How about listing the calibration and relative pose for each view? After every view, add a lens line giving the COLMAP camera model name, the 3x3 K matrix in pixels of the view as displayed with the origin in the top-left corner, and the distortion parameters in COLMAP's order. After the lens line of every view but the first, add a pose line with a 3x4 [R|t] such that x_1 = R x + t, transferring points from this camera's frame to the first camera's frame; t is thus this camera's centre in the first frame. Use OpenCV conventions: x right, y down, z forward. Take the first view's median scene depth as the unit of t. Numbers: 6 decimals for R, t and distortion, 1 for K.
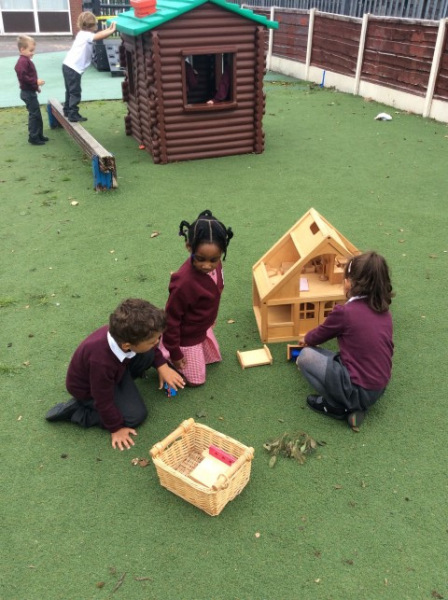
lens RADIAL K [[551.3, 0, 224.0], [0, 551.3, 300.0], [0, 0, 1]] dist [0.155200, -0.304667]
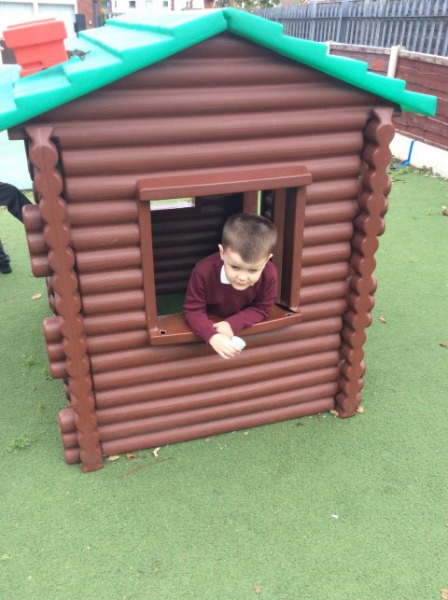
lens RADIAL K [[552.9, 0, 223.8], [0, 552.9, 317.0], [0, 0, 1]] dist [0.160885, -0.292260]
pose [[0.998644, 0.033269, -0.040039, -0.011027], [-0.034232, 0.999135, -0.023616, -0.336802], [0.039219, 0.024954, 0.998919, 0.637250]]
